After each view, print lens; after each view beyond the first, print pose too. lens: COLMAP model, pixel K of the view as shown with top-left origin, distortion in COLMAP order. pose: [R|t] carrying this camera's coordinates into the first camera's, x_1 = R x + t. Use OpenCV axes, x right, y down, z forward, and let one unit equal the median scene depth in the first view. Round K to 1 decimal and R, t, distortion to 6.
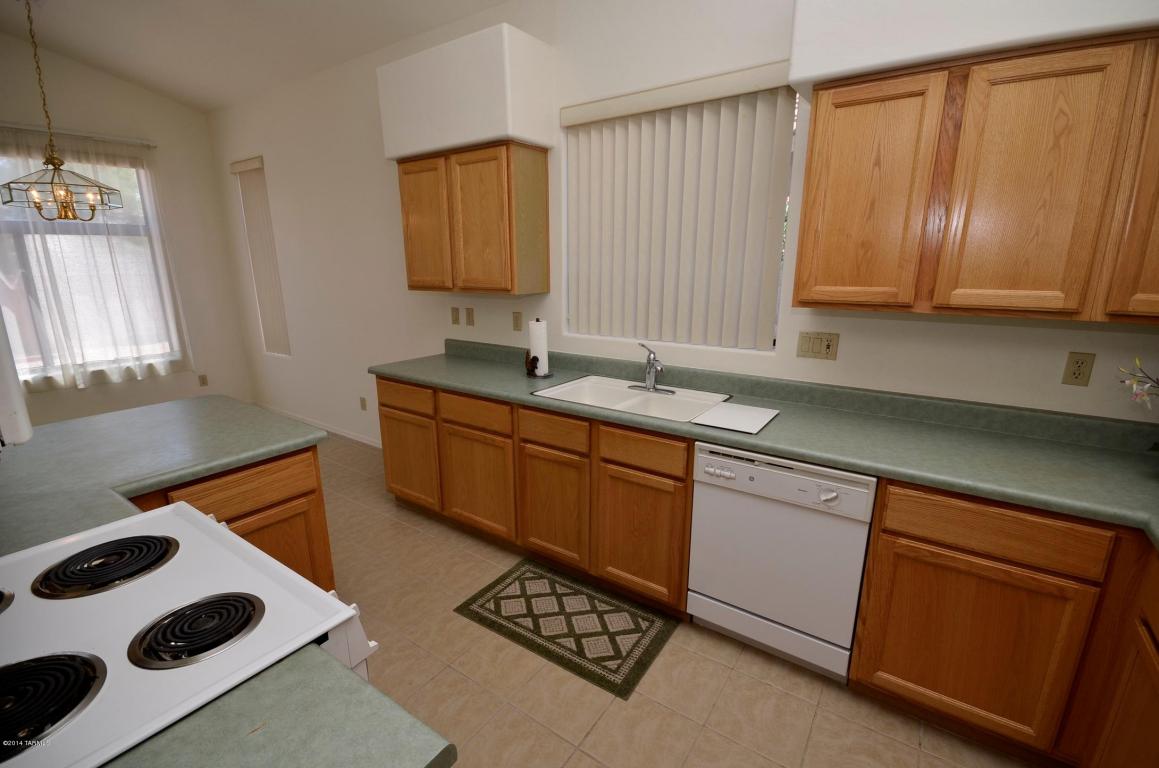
lens RADIAL K [[515.5, 0, 578.0], [0, 515.5, 383.2], [0, 0, 1]] dist [-0.006854, 0.000072]
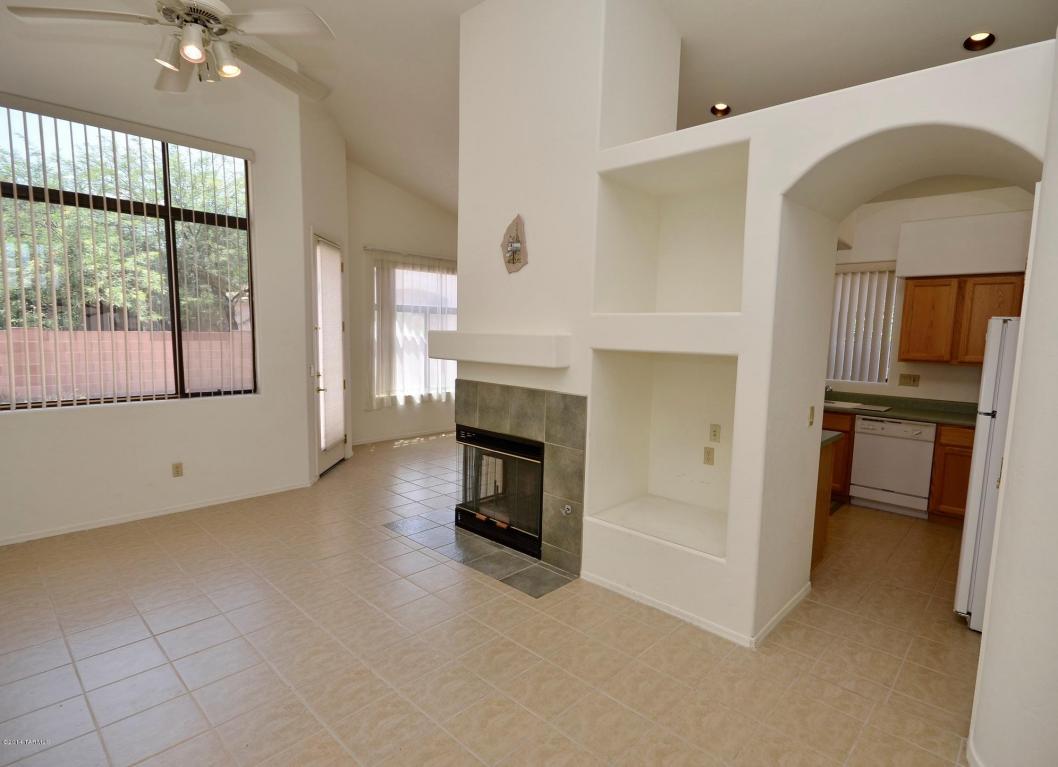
lens RADIAL K [[549.3, 0, 545.4], [0, 549.3, 385.9], [0, 0, 1]] dist [0.002964, 0.000352]
pose [[0.993034, 0.040351, -0.110702, -0.438847], [-0.054674, 0.990062, -0.129572, 0.182831], [0.104374, 0.134722, 0.985371, -0.799603]]
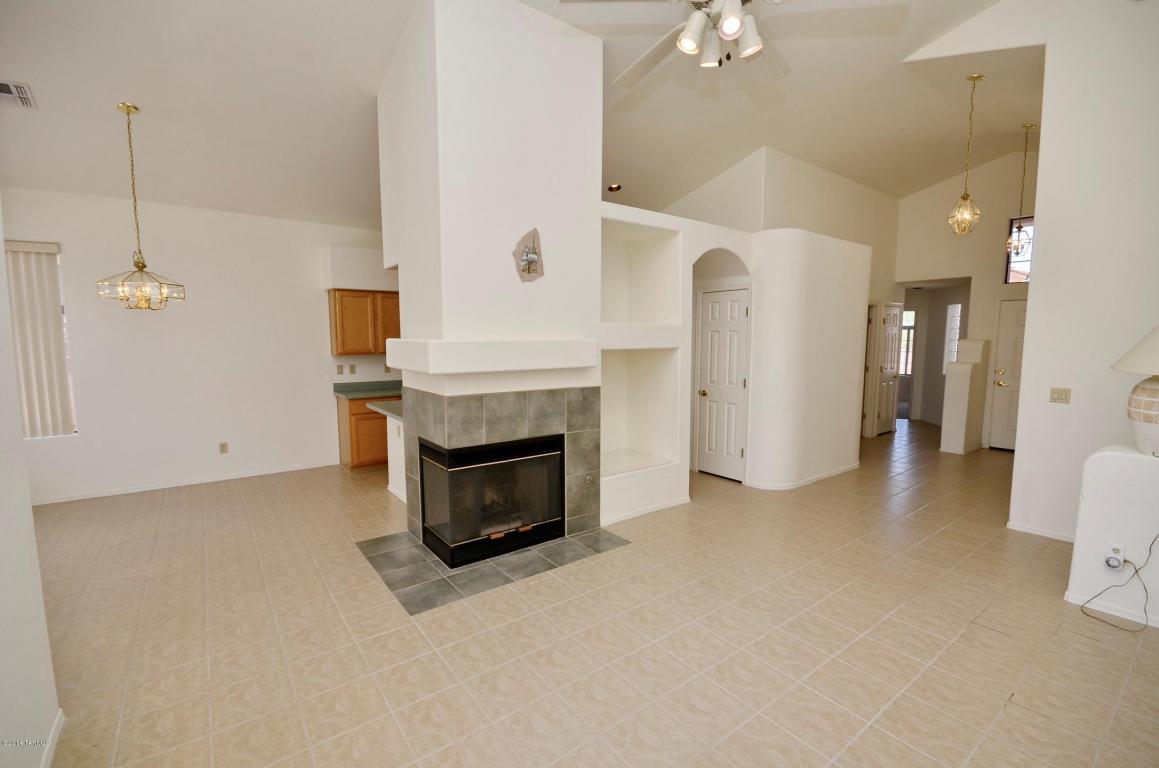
lens RADIAL K [[515.5, 0, 577.7], [0, 515.5, 388.6], [0, 0, 1]] dist [-0.006854, 0.000072]
pose [[0.287796, -0.087524, 0.953684, -1.379262], [0.222293, 0.974723, 0.022373, 0.067836], [-0.931536, 0.205559, 0.299978, -0.274122]]
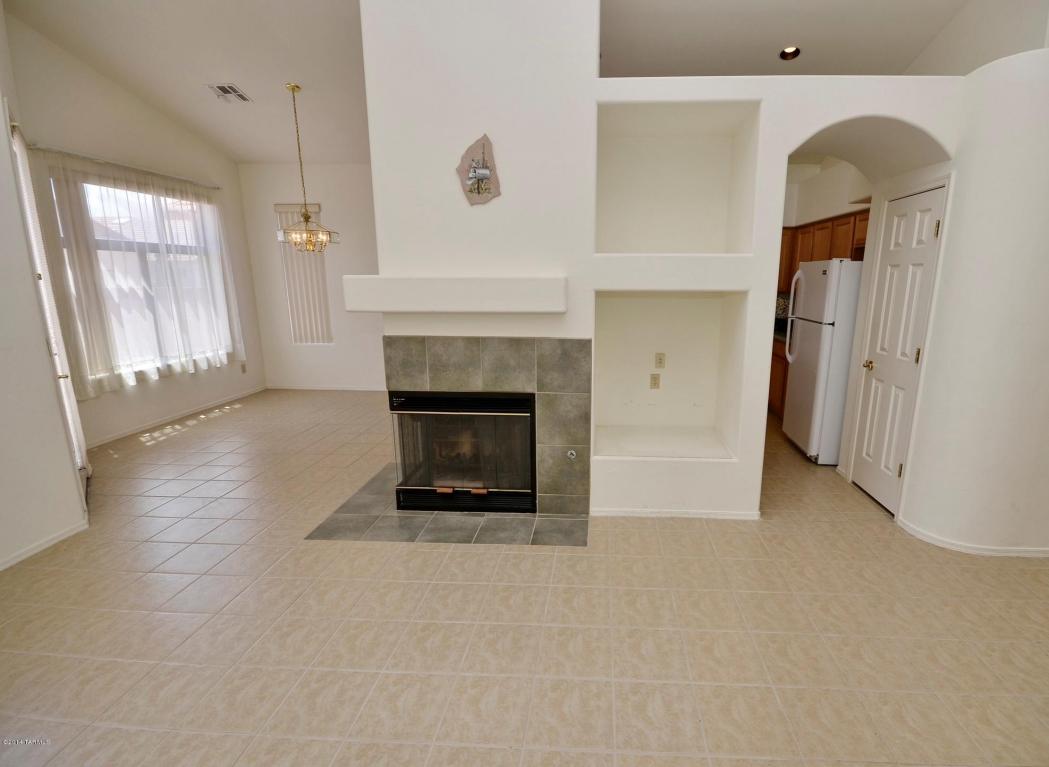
lens RADIAL K [[516.2, 0, 579.7], [0, 516.2, 385.6], [0, 0, 1]] dist [-0.000885, -0.000388]
pose [[0.835657, -0.104412, 0.539236, -0.875432], [0.118911, 0.992873, 0.007973, 0.151101], [-0.536225, 0.057458, 0.842117, -0.625462]]
